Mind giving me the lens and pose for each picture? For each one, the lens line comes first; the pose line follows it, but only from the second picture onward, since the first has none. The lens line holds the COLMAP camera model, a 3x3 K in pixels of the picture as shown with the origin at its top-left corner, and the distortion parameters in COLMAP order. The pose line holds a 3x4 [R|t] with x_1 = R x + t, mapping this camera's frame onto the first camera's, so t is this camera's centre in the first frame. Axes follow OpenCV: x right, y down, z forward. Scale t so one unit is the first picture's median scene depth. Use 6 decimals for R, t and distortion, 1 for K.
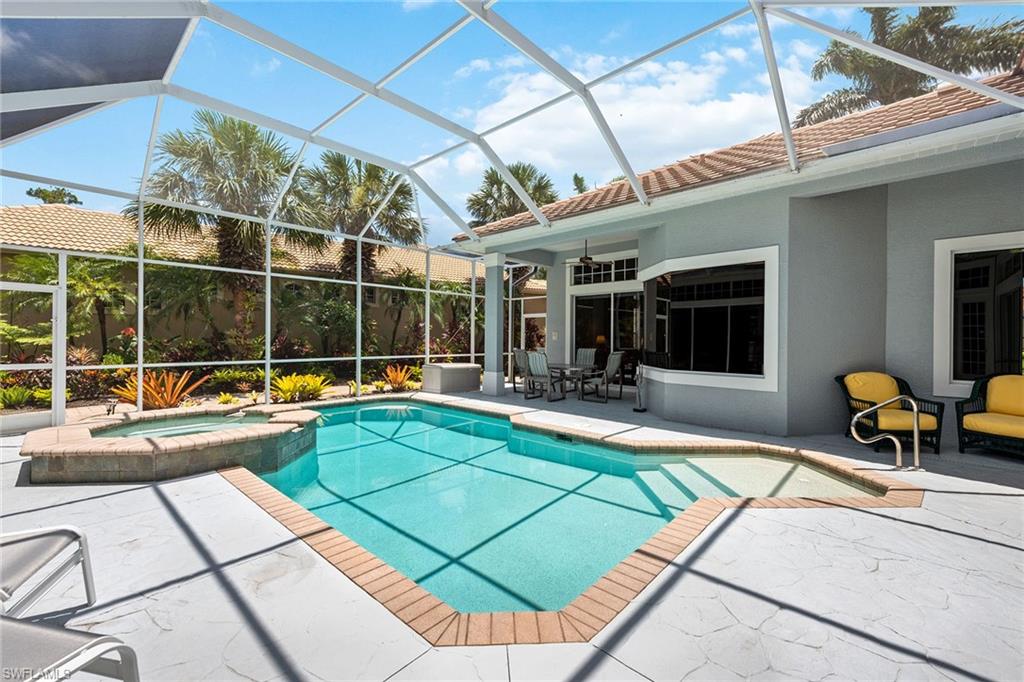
lens RADIAL K [[429.8, 0, 515.2], [0, 429.8, 340.4], [0, 0, 1]] dist [0.010600, -0.000076]
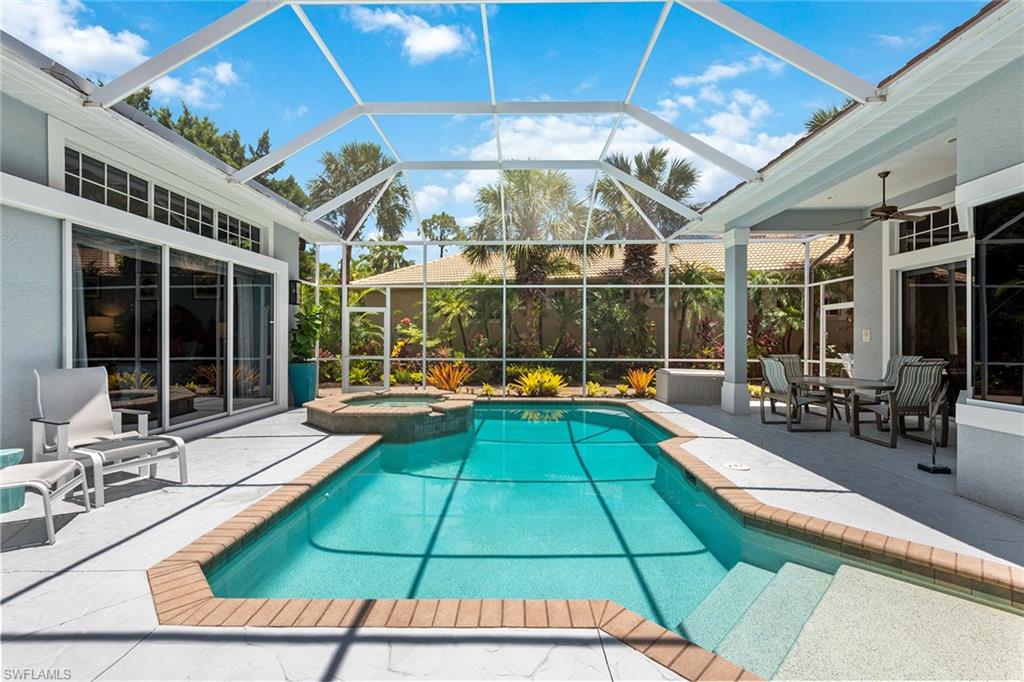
lens RADIAL K [[441.3, 0, 510.8], [0, 441.3, 337.3], [0, 0, 1]] dist [0.009701, 0.000094]
pose [[0.651379, -0.009077, -0.758698, 0.293691], [-0.000949, 0.999918, -0.012778, 0.001781], [0.758752, 0.009043, 0.651317, 0.176385]]
